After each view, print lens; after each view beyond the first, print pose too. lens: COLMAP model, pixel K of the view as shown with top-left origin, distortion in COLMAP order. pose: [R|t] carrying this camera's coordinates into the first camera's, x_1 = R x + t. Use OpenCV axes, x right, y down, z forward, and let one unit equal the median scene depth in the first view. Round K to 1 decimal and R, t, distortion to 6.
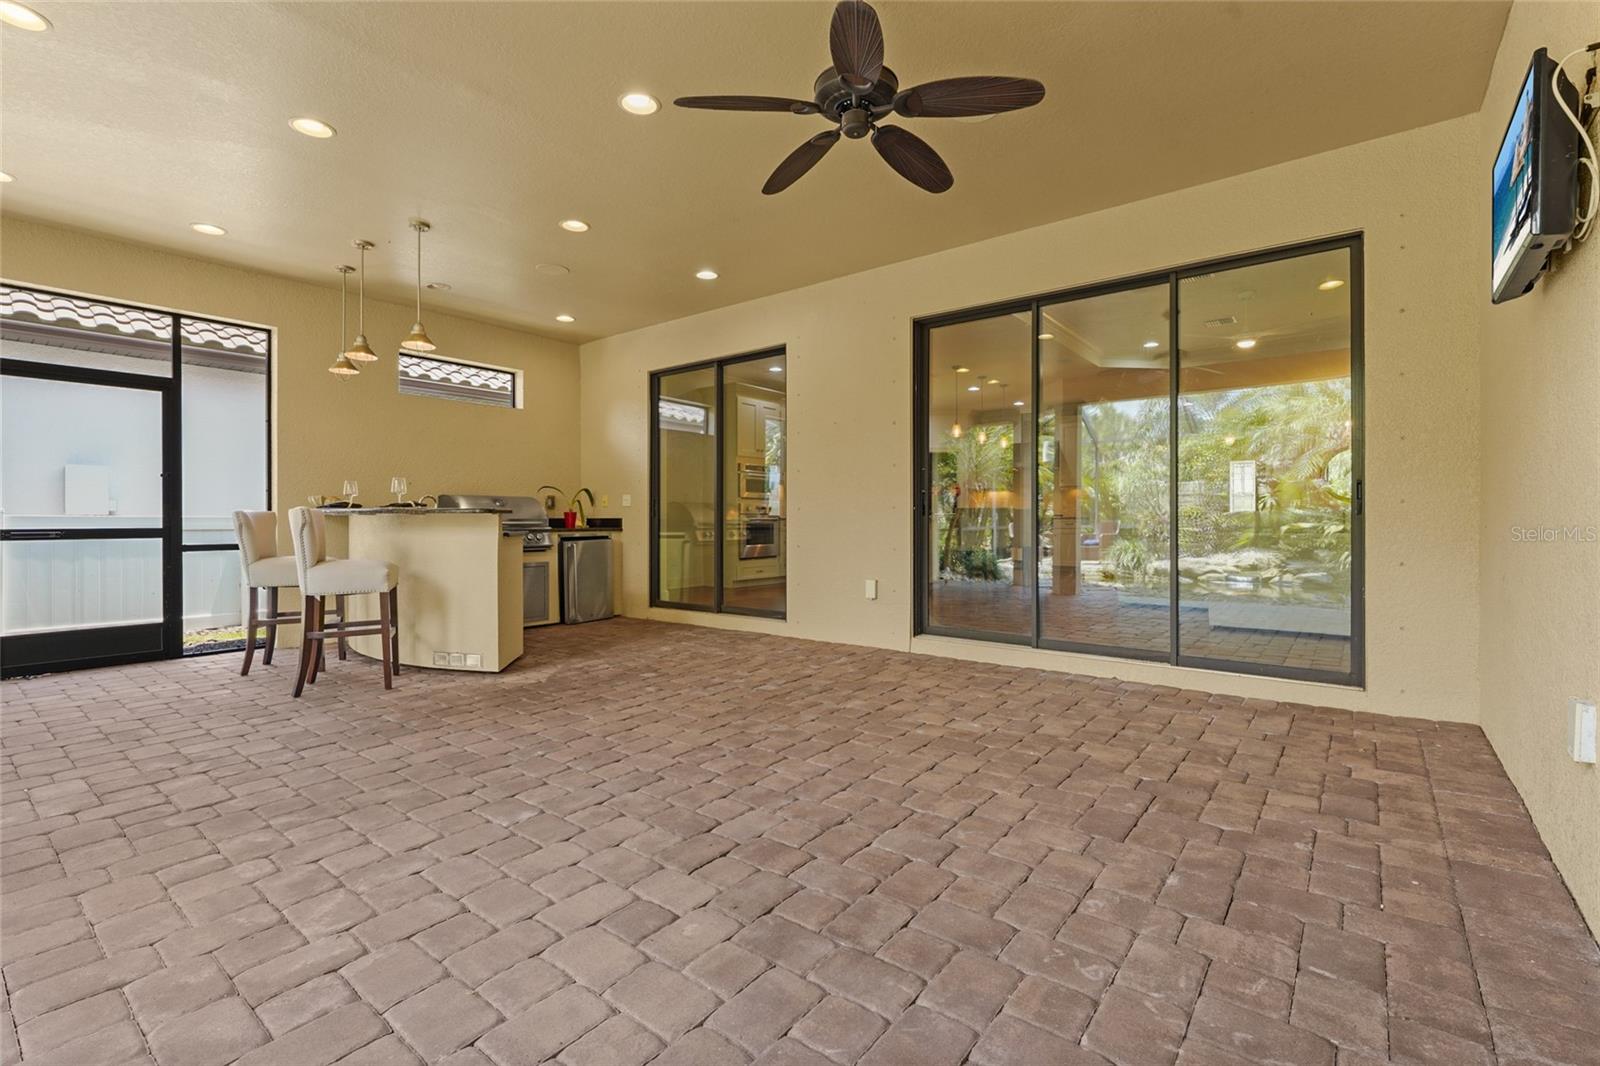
lens RADIAL K [[699.2, 0, 800.2], [0, 699.2, 531.1], [0, 0, 1]] dist [-0.003409, 0.000536]
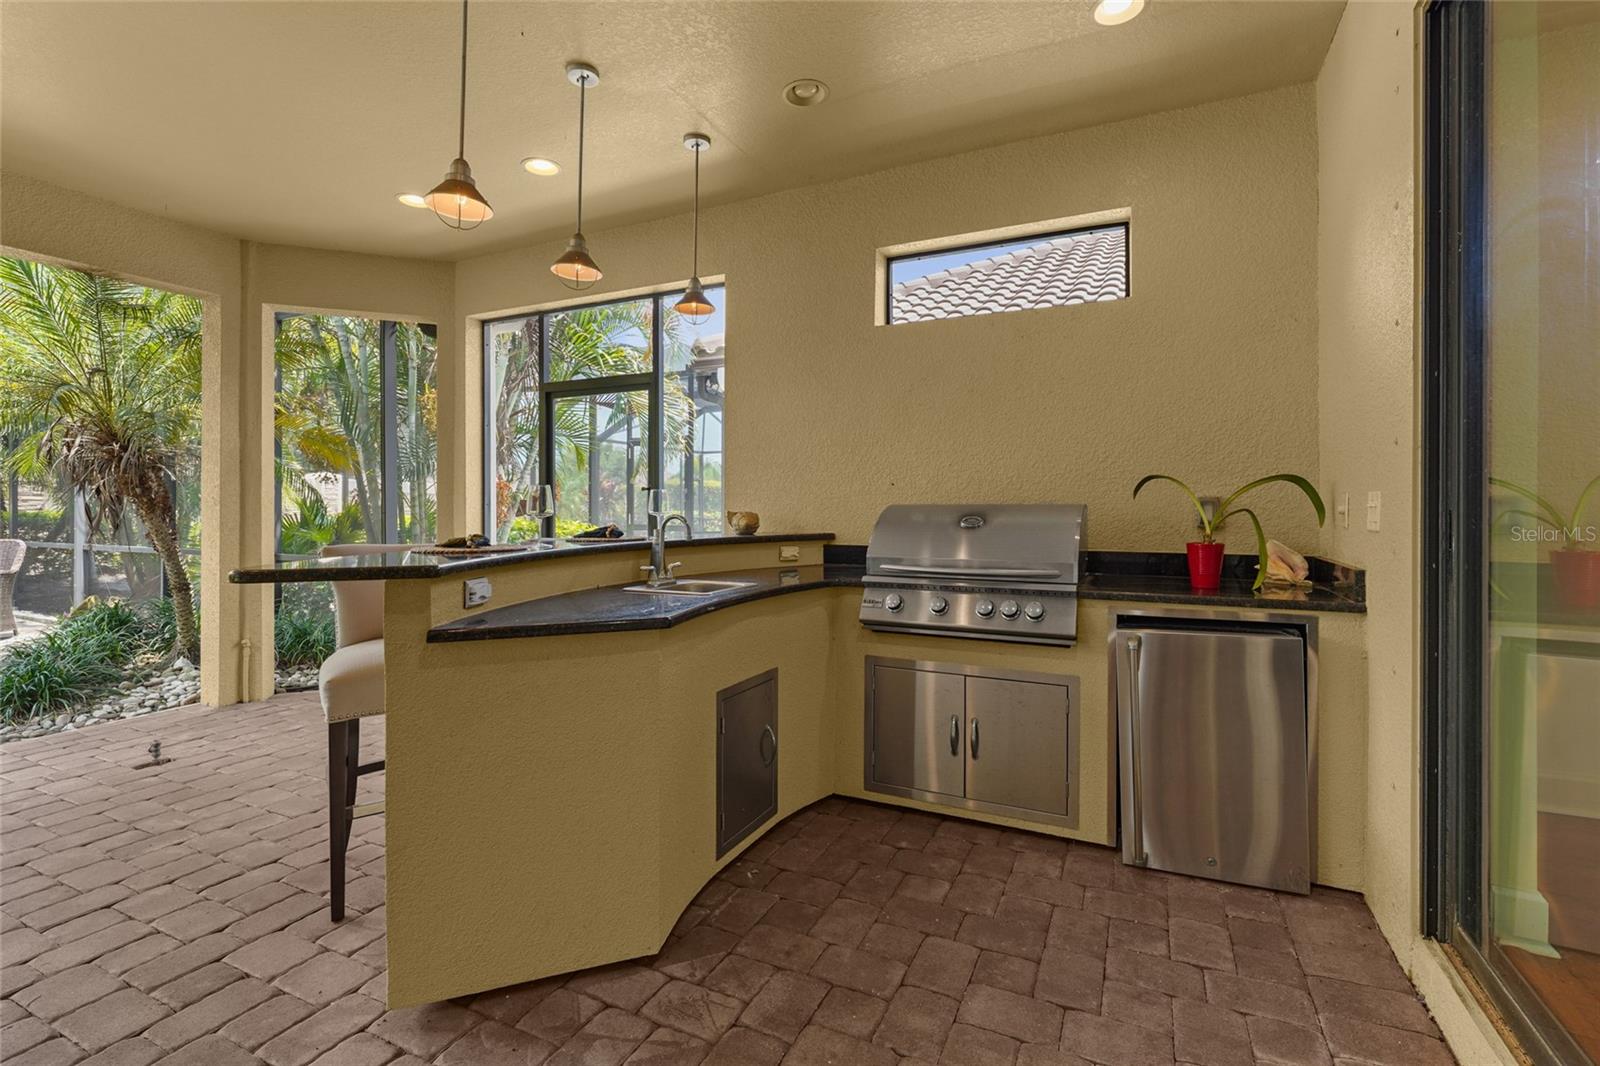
lens RADIAL K [[699.2, 0, 813.1], [0, 699.2, 508.3], [0, 0, 1]] dist [-0.003409, 0.000536]
pose [[0.231383, -0.001411, -0.972862, -0.026671], [-0.022262, 0.999729, -0.006744, -0.040874], [0.972608, 0.023218, 0.231289, 0.768335]]
